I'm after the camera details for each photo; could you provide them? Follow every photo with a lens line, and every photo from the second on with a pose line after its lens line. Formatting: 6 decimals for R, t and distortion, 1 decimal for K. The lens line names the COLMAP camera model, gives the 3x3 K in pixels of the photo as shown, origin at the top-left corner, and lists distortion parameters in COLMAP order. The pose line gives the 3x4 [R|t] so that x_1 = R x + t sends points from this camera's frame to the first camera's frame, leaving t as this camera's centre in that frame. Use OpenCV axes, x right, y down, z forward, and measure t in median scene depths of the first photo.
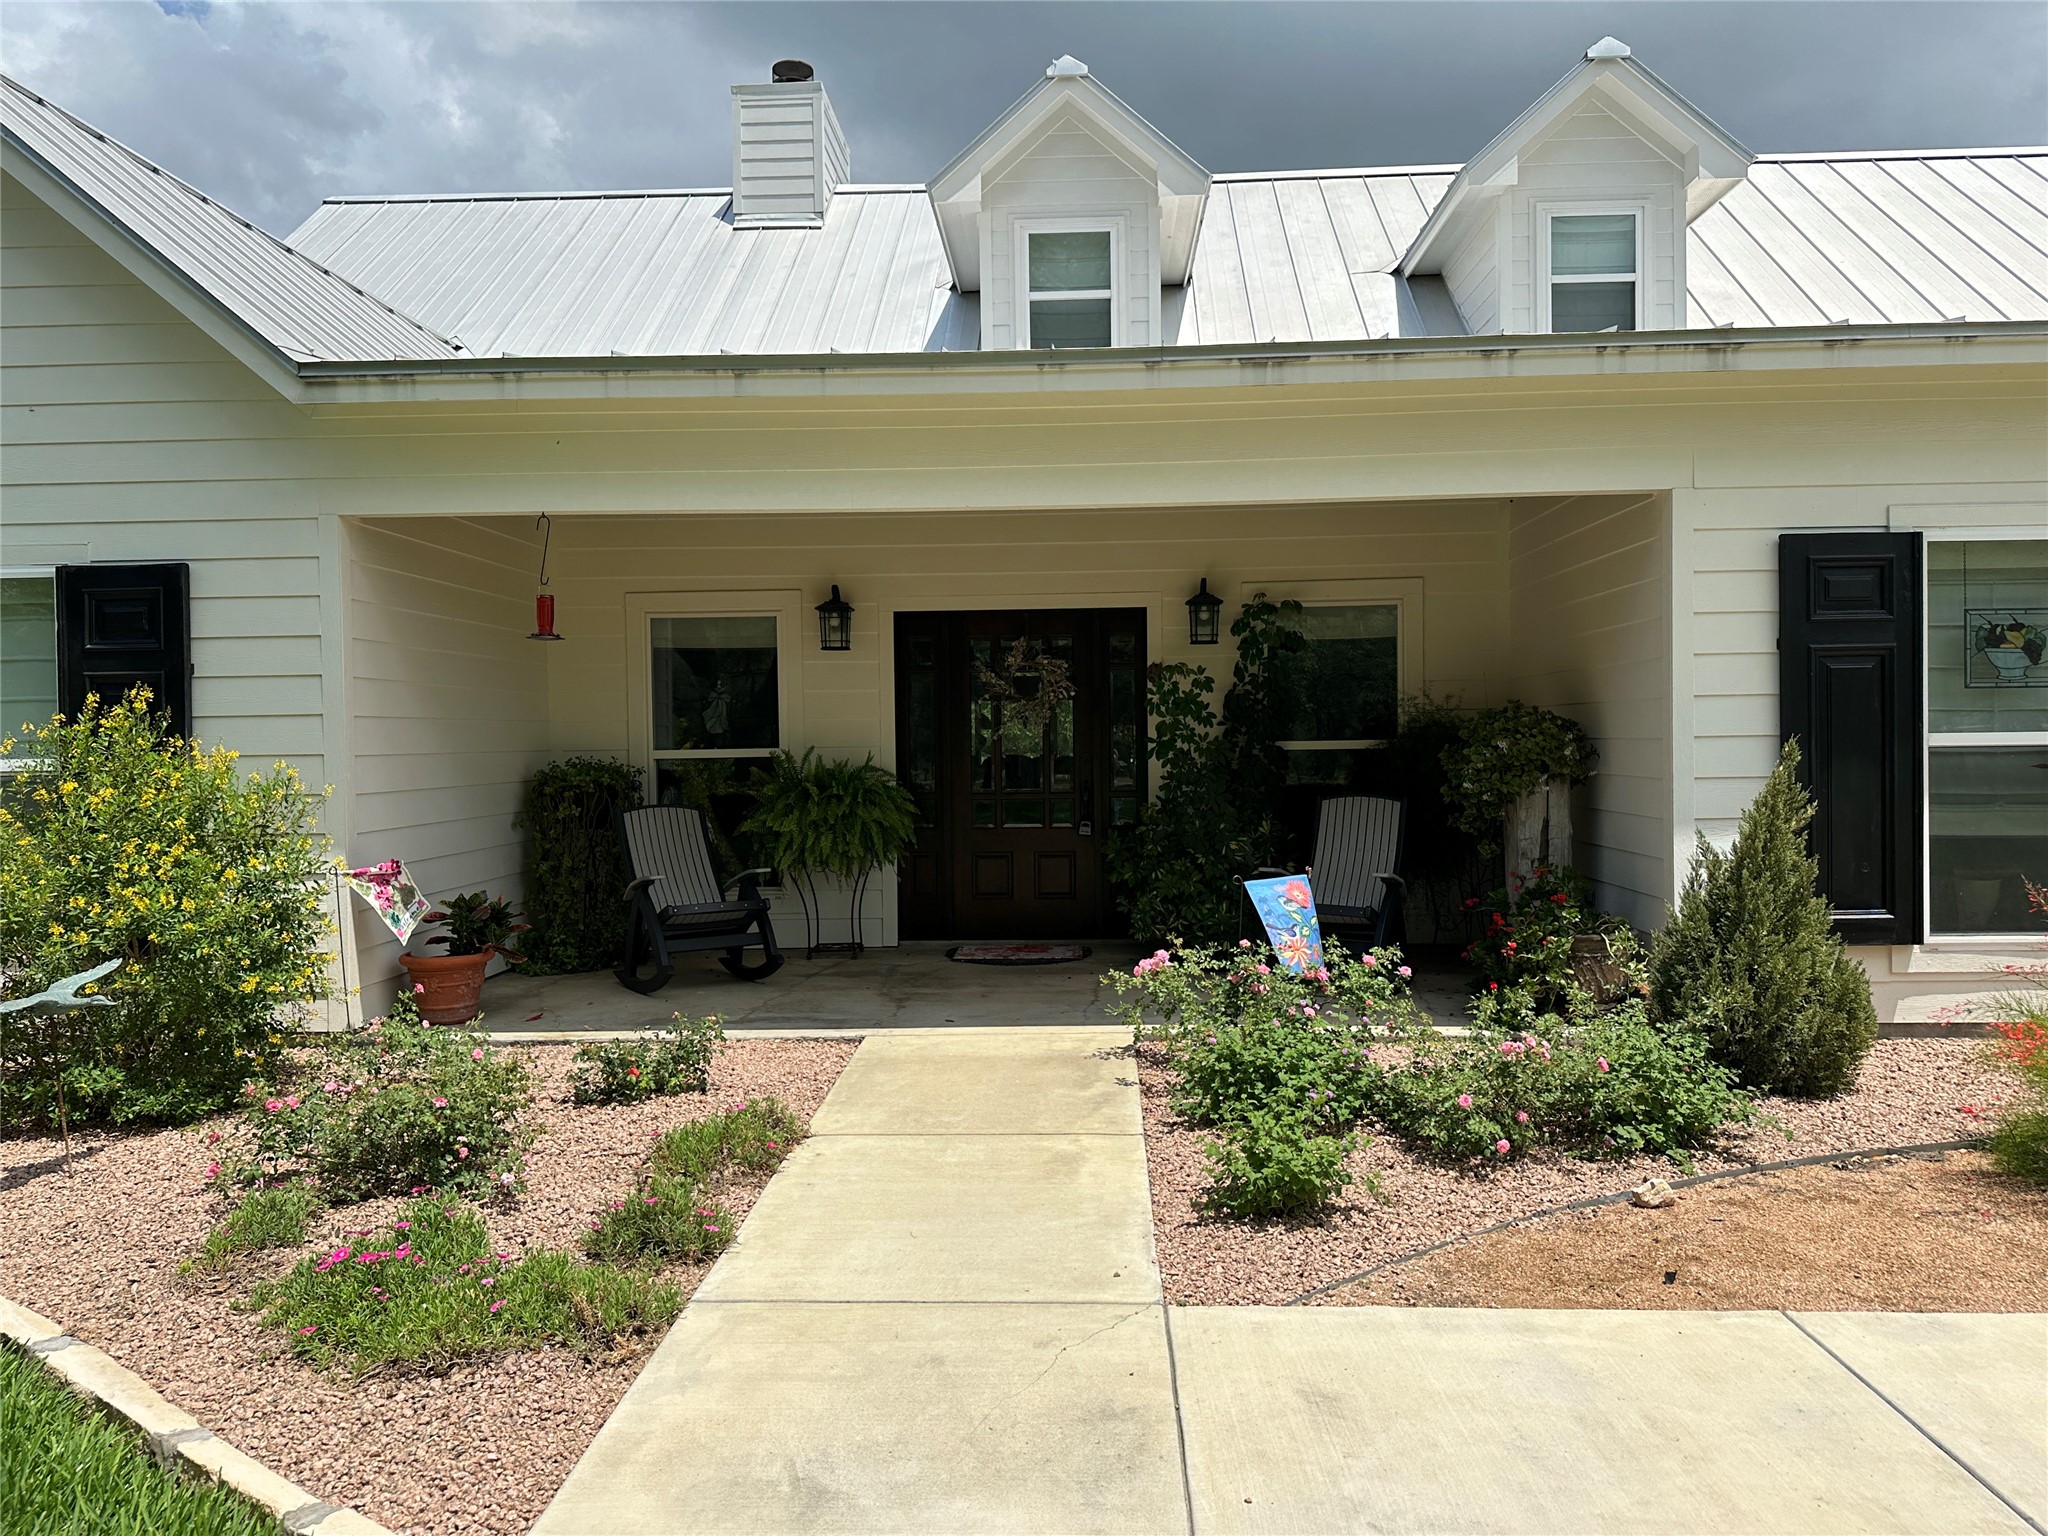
lens RADIAL K [[1415.3, 0, 1024.0], [0, 1415.3, 768.0], [0, 0, 1]] dist [0.038769, -0.059735]
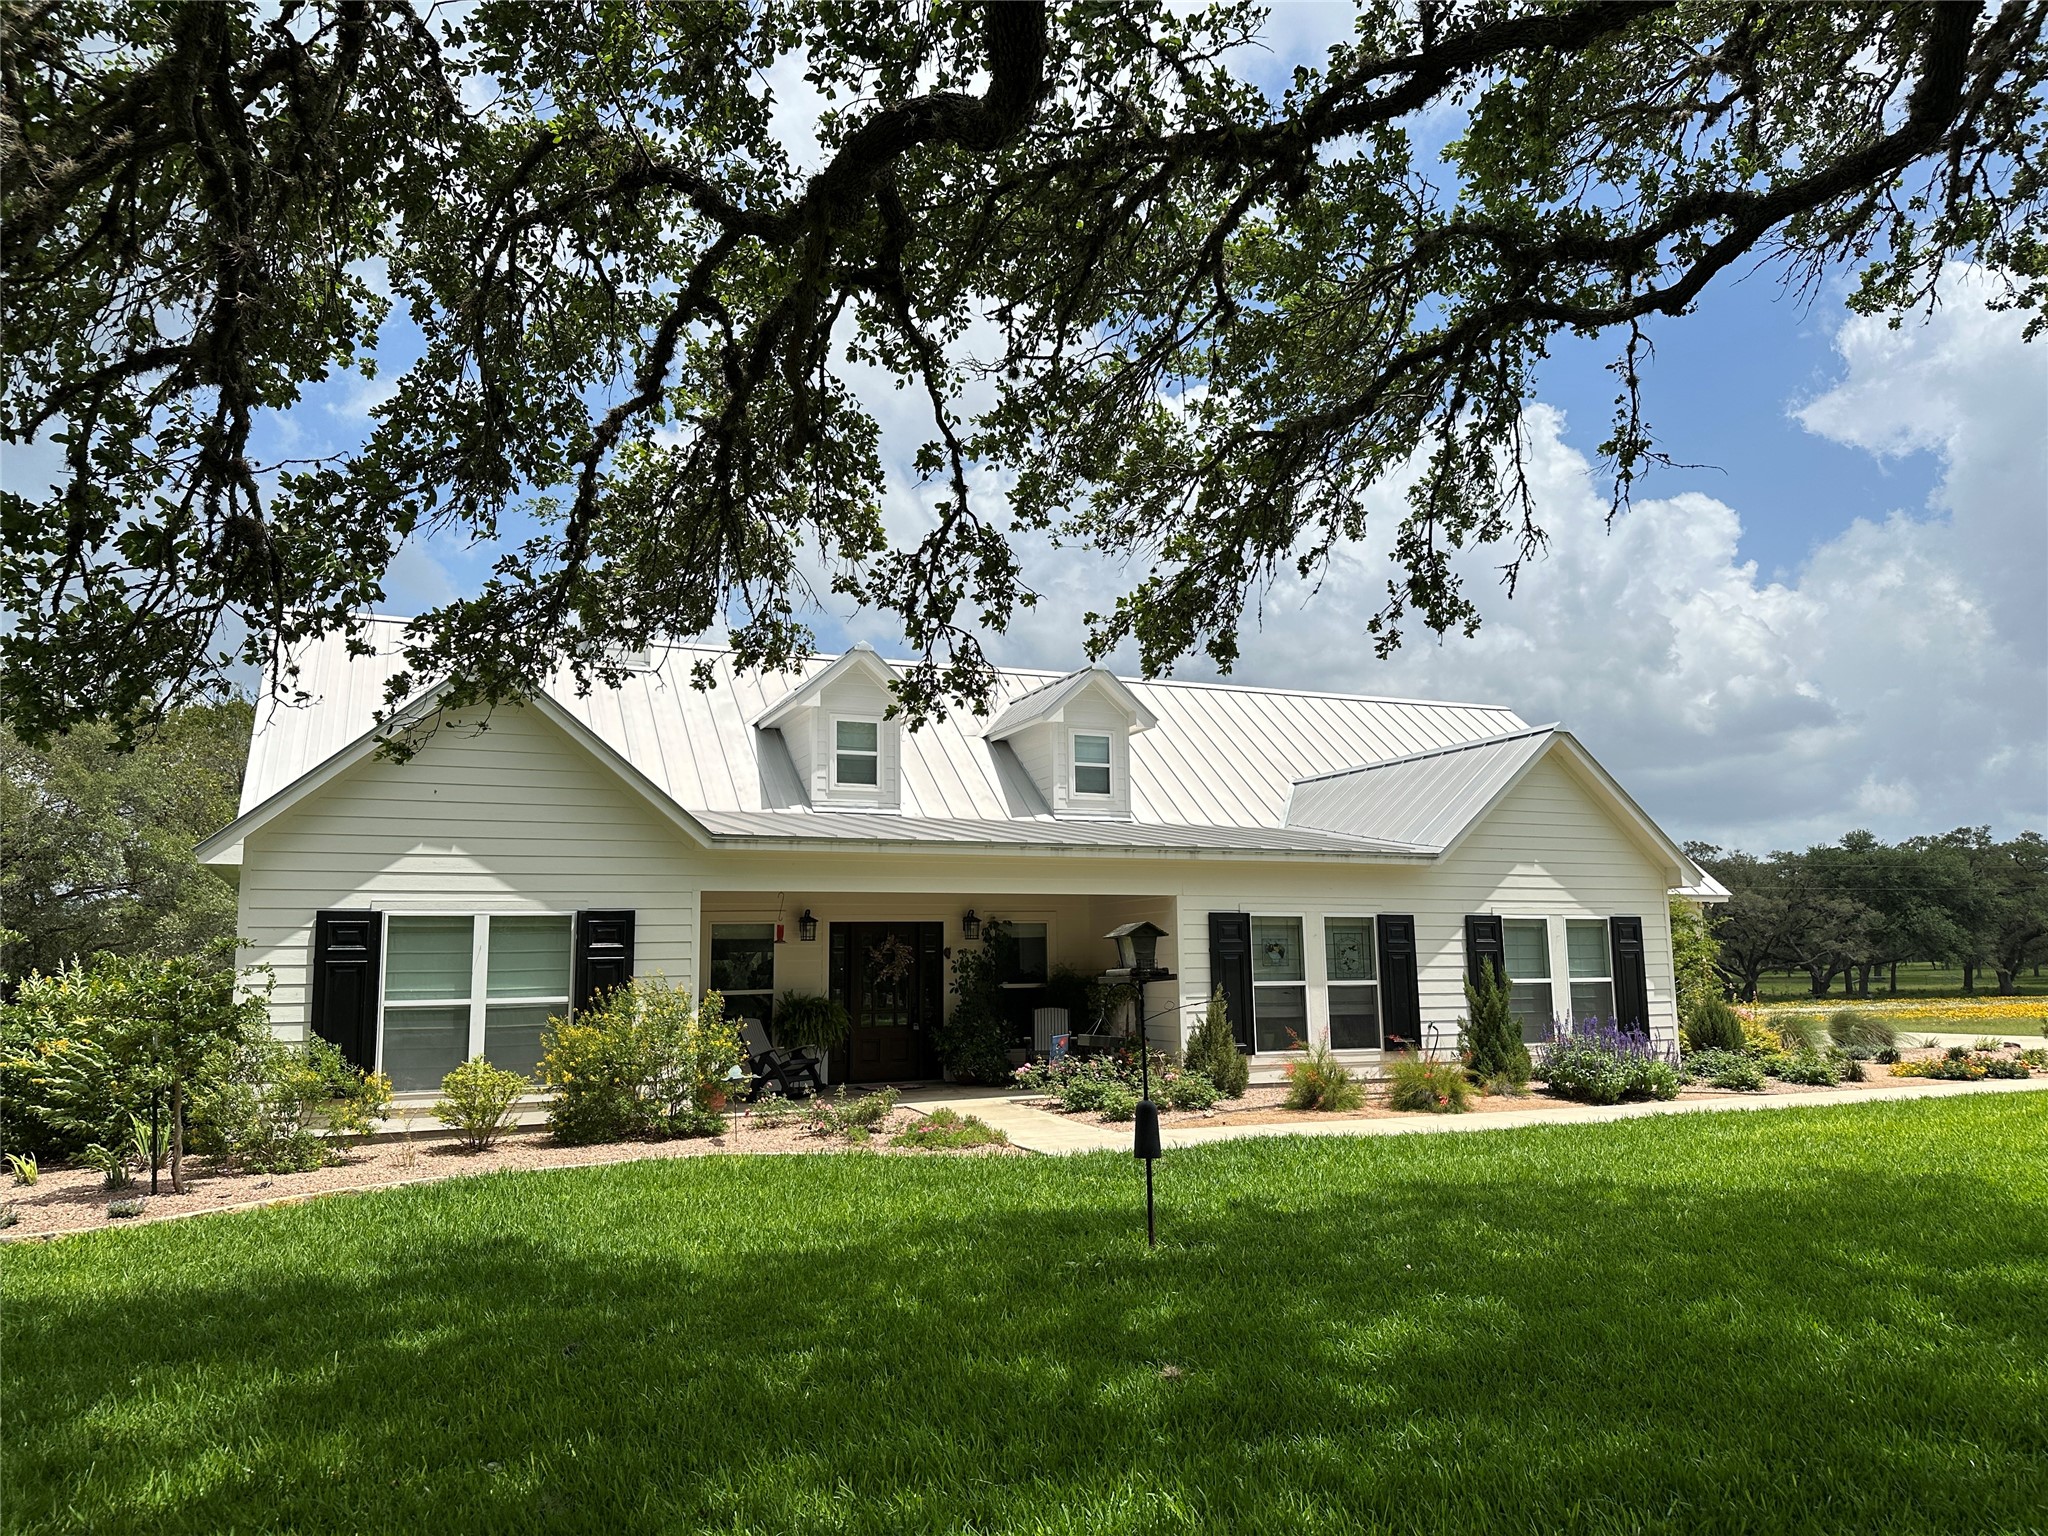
lens RADIAL K [[1415.3, 0, 1024.0], [0, 1415.3, 768.0], [0, 0, 1]] dist [0.038769, -0.059735]
pose [[0.890374, 0.064231, 0.450675, -1.079695], [0.008889, 0.987354, -0.158279, -0.000996], [-0.455142, 0.144934, 0.878544, -1.350774]]
